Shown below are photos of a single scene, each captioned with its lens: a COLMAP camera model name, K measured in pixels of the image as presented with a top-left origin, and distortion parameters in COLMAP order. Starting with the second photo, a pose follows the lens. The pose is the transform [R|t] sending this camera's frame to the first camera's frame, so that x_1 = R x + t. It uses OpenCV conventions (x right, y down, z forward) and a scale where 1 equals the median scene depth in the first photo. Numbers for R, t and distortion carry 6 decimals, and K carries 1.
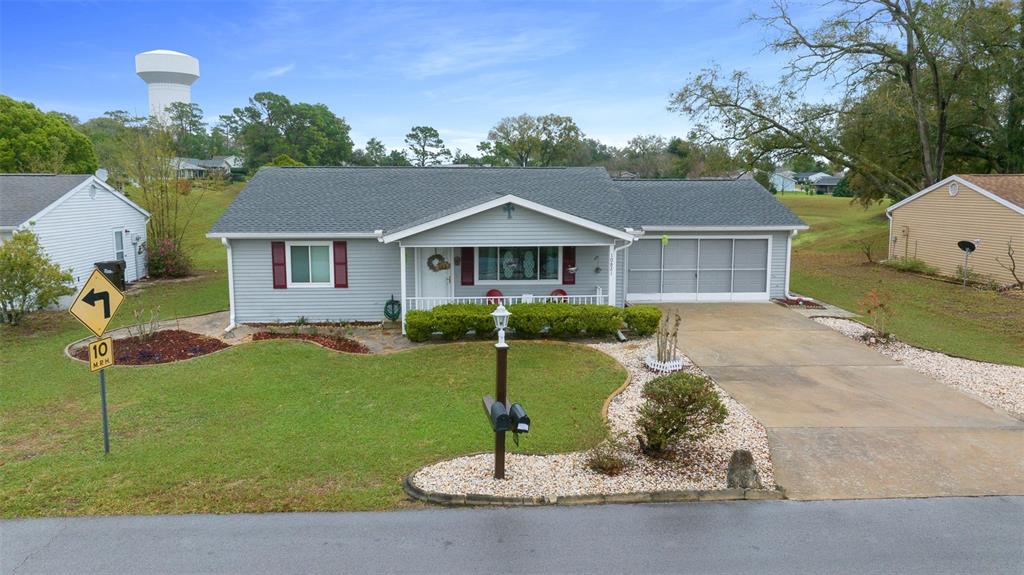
lens RADIAL K [[721.2, 0, 513.9], [0, 721.2, 288.1], [0, 0, 1]] dist [-0.022562, 0.026475]
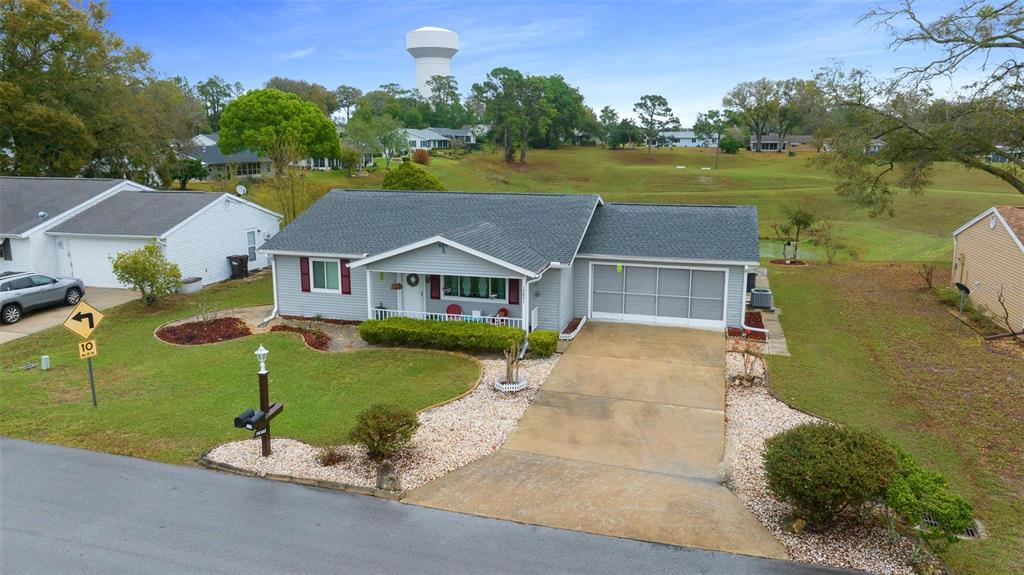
lens RADIAL K [[721.2, 0, 509.9], [0, 721.2, 284.2], [0, 0, 1]] dist [-0.022562, 0.026475]
pose [[0.935059, 0.068722, -0.347768, 0.490535], [-0.050954, 0.996897, 0.059994, -0.111586], [0.350812, -0.038377, 0.935659, -0.124419]]
